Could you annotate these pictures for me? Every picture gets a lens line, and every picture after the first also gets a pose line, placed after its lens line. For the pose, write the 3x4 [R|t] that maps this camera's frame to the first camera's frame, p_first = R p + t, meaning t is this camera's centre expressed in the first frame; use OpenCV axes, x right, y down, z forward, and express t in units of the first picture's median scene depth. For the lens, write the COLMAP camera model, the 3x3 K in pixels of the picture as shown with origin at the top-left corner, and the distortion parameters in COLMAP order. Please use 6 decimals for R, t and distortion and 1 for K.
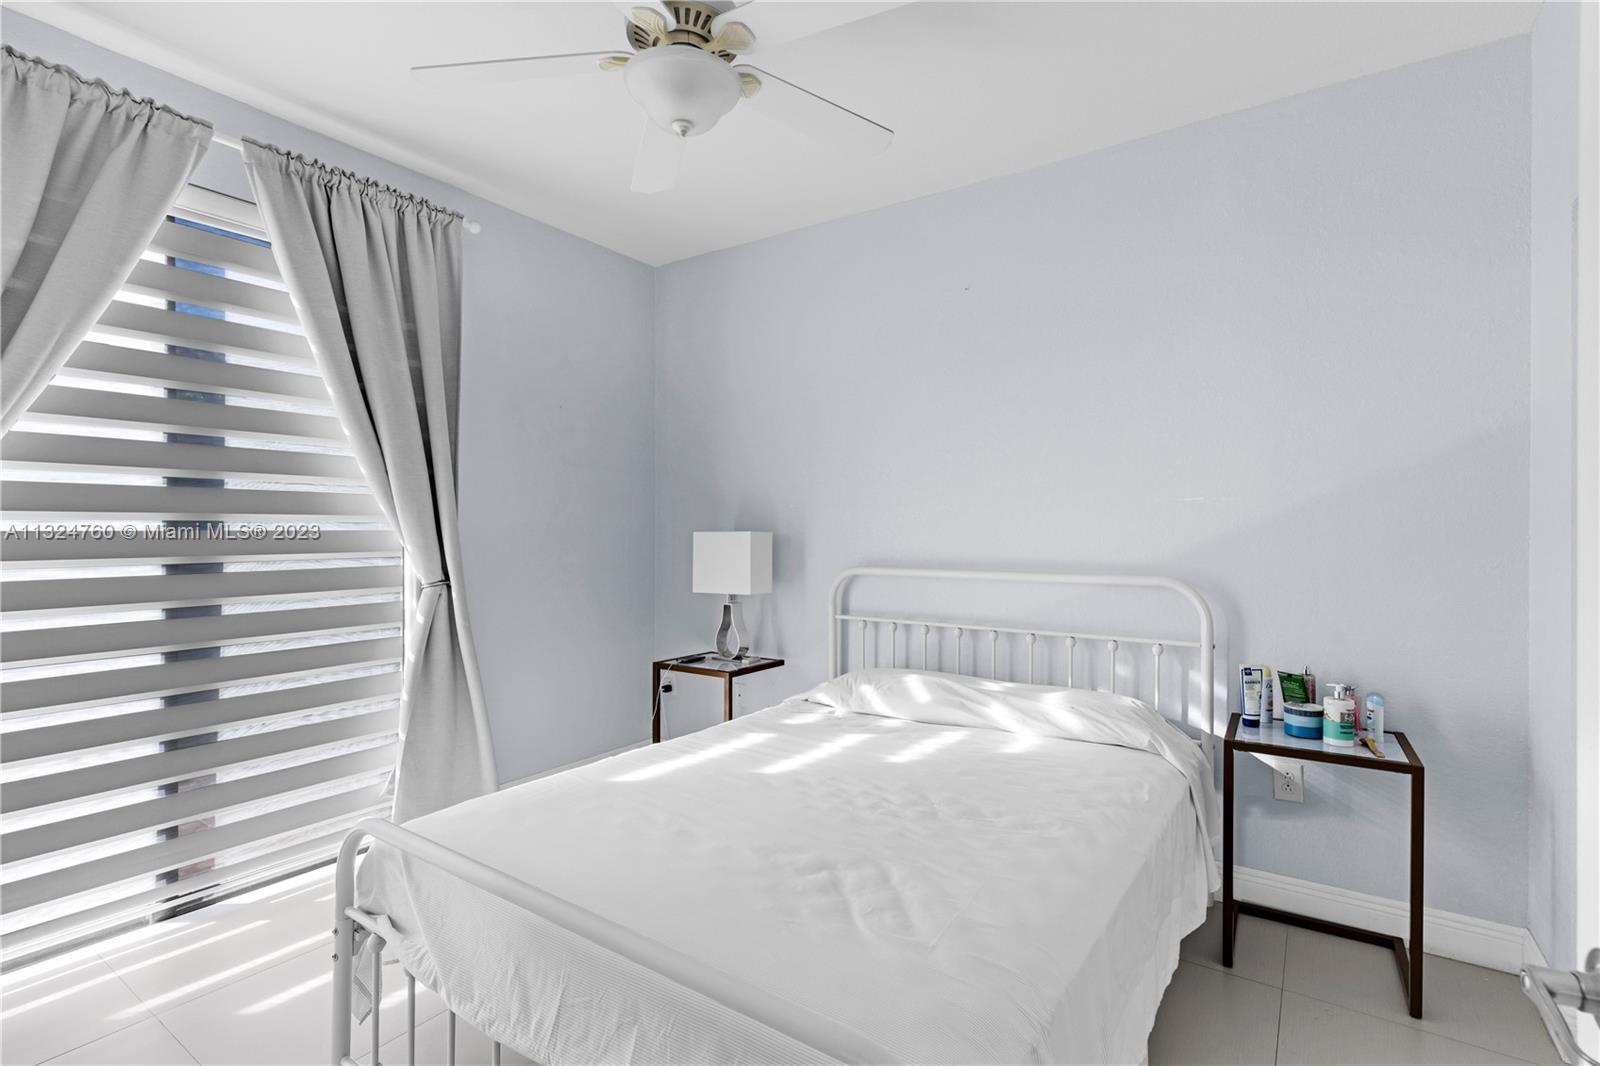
lens RADIAL K [[762.2, 0, 800.2], [0, 762.2, 535.6], [0, 0, 1]] dist [0.003492, 0.000027]
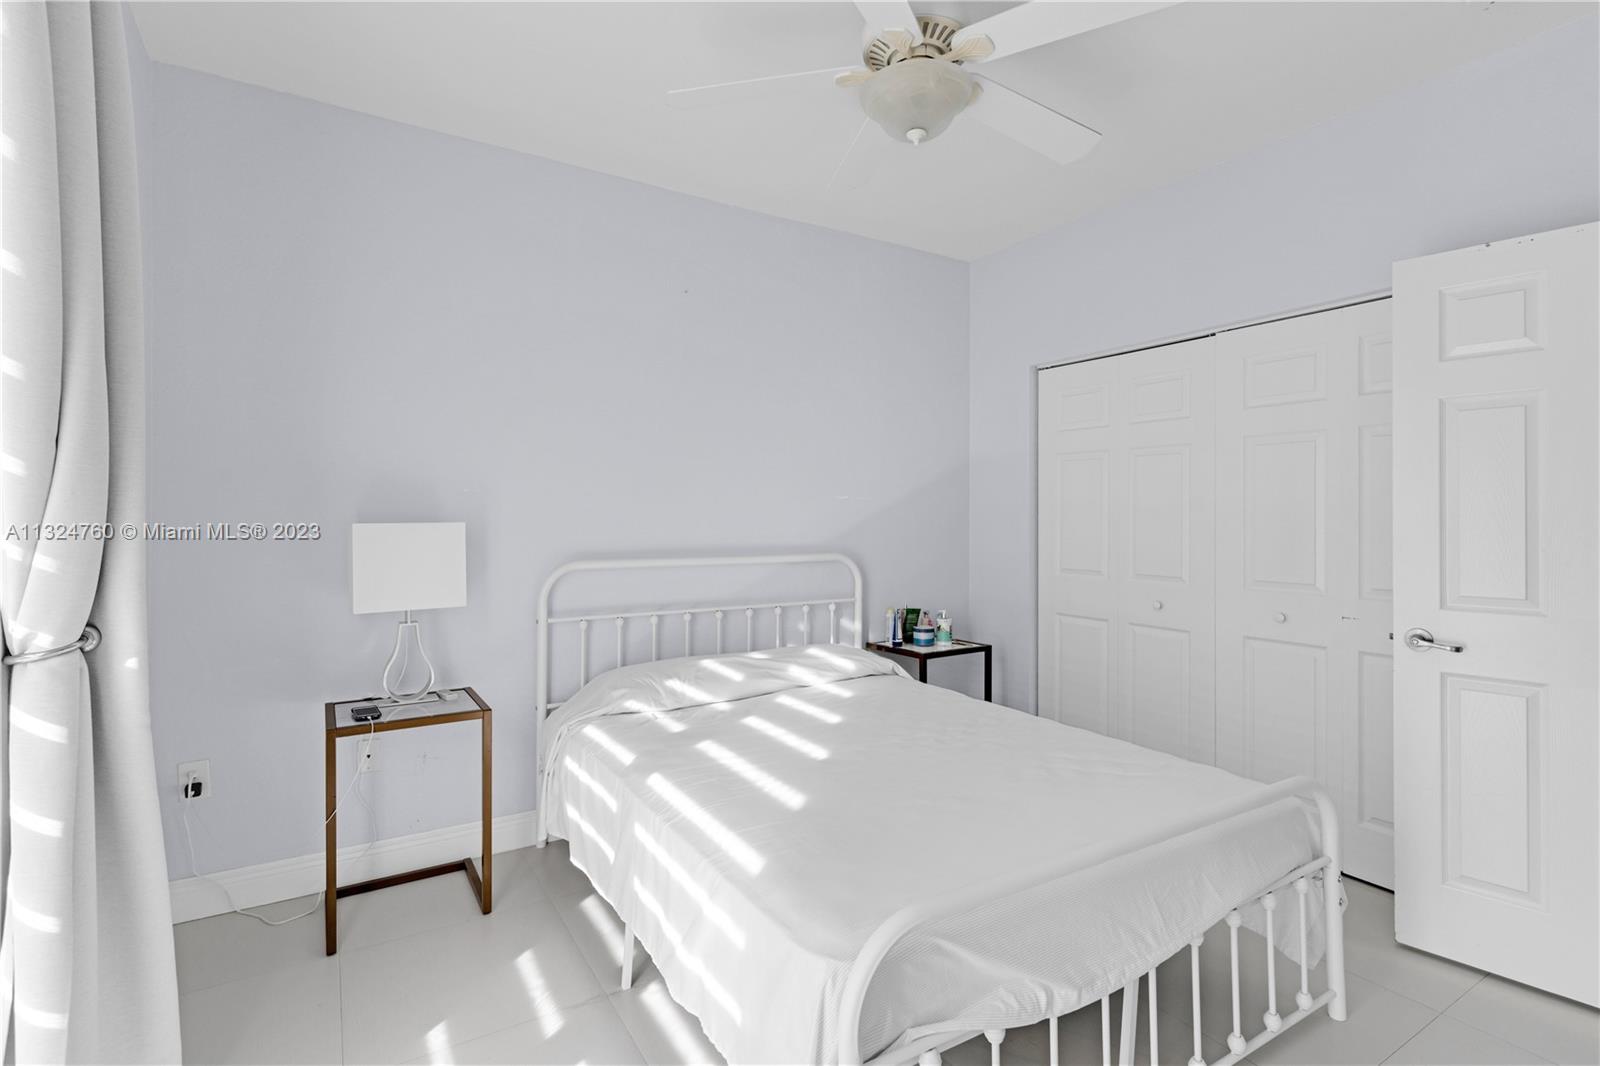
lens RADIAL K [[762.2, 0, 800.2], [0, 762.2, 535.6], [0, 0, 1]] dist [0.003492, 0.000027]
pose [[0.406194, -0.023825, 0.913476, -0.644209], [0.006210, 0.999709, 0.023312, -0.009107], [-0.913766, -0.003796, 0.406224, 0.396745]]
